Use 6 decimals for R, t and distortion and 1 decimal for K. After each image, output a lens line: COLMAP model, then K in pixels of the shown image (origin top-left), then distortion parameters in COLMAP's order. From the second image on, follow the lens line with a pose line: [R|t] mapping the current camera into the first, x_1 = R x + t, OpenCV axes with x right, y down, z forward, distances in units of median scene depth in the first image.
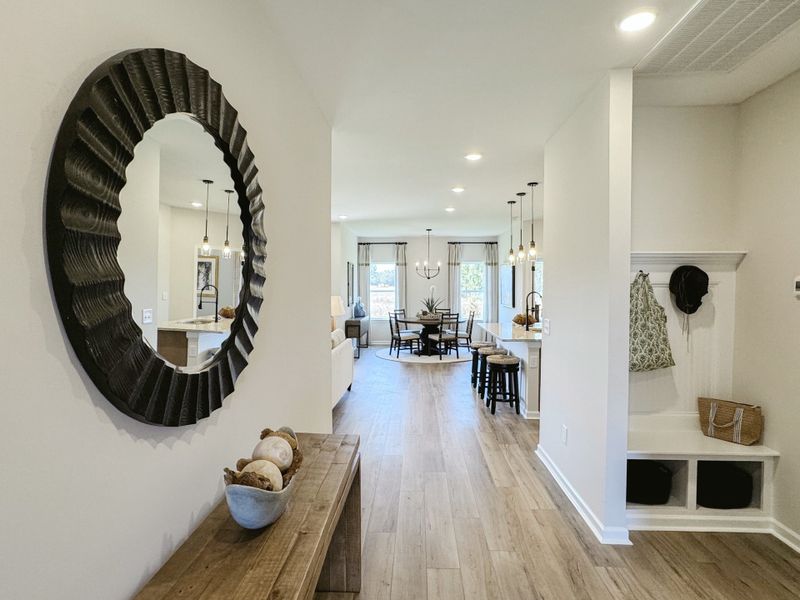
lens RADIAL K [[436.7, 0, 398.6], [0, 436.7, 297.0], [0, 0, 1]] dist [-0.067456, 0.060190]
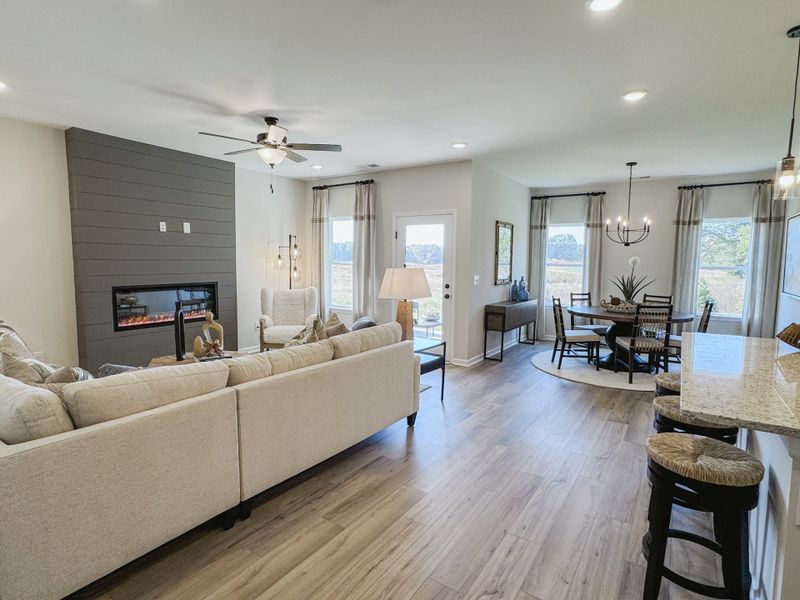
lens RADIAL K [[436.7, 0, 398.6], [0, 436.7, 297.0], [0, 0, 1]] dist [-0.067456, 0.060190]
pose [[0.854404, 0.055008, -0.516690, 0.117017], [-0.025557, 0.997626, 0.063948, -0.000322], [0.518981, -0.041433, 0.853781, 0.334639]]
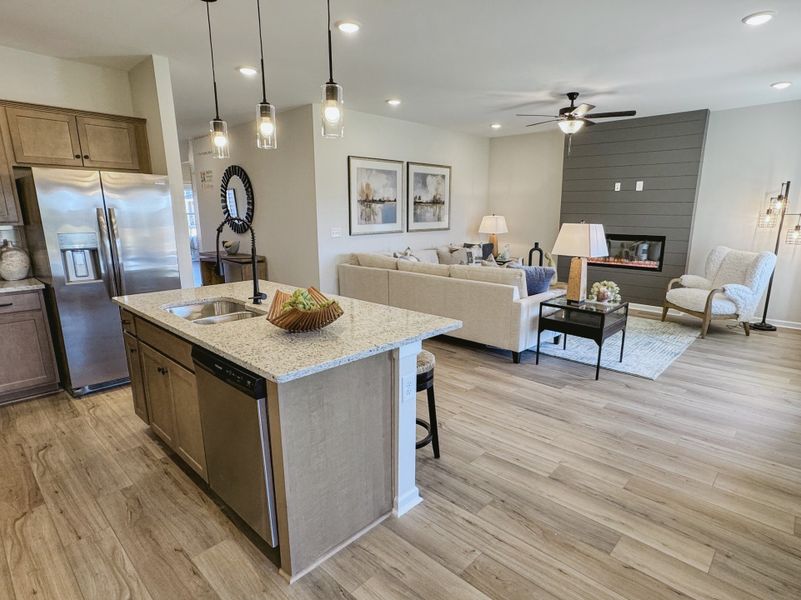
lens RADIAL K [[446.9, 0, 406.0], [0, 446.9, 307.9], [0, 0, 1]] dist [-0.065203, 0.053881]
pose [[-0.653766, 0.168157, -0.737776, 0.338661], [-0.017990, 0.971266, 0.237316, -0.021088], [0.756483, 0.168421, -0.631956, 0.885186]]
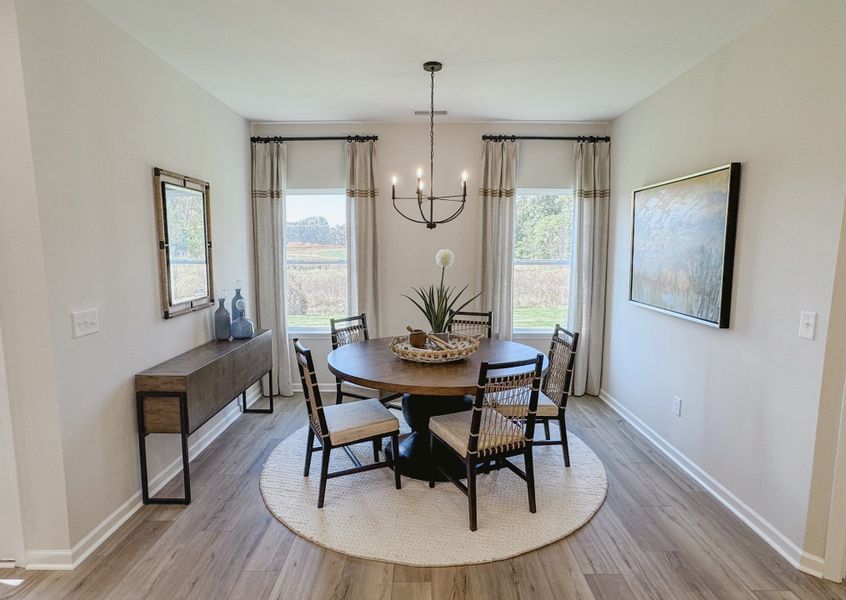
lens RADIAL K [[465.8, 0, 423.0], [0, 465.8, 300.0], [0, 0, 1]] dist [-0.068637, 0.055642]
pose [[0.999174, -0.002259, 0.040566, 0.052071], [-0.001435, 0.995868, 0.090806, -0.021407], [-0.040603, -0.090789, 0.995042, 0.698782]]
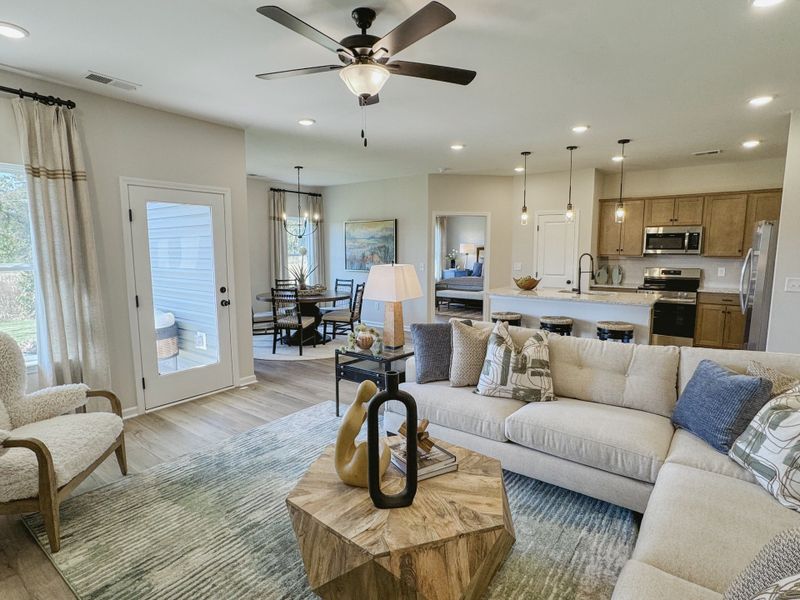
lens RADIAL K [[436.7, 0, 398.6], [0, 436.7, 297.0], [0, 0, 1]] dist [-0.067456, 0.060190]
pose [[0.568602, -0.090241, 0.817648, -0.446780], [0.021508, 0.995256, 0.094886, -0.010466], [-0.822332, -0.036366, 0.567845, 0.489577]]
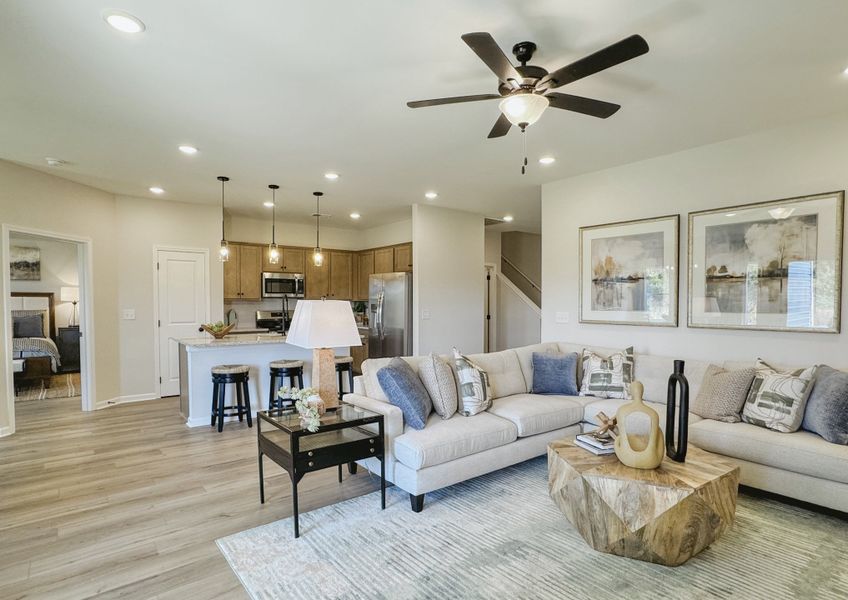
lens RADIAL K [[450.8, 0, 424.3], [0, 450.8, 325.2], [0, 0, 1]] dist [-0.064826, 0.048240]
pose [[-0.665903, -0.038190, 0.745060, -0.398536], [0.020013, 0.997415, 0.069012, -0.004878], [-0.745770, 0.060867, -0.663418, 0.885015]]
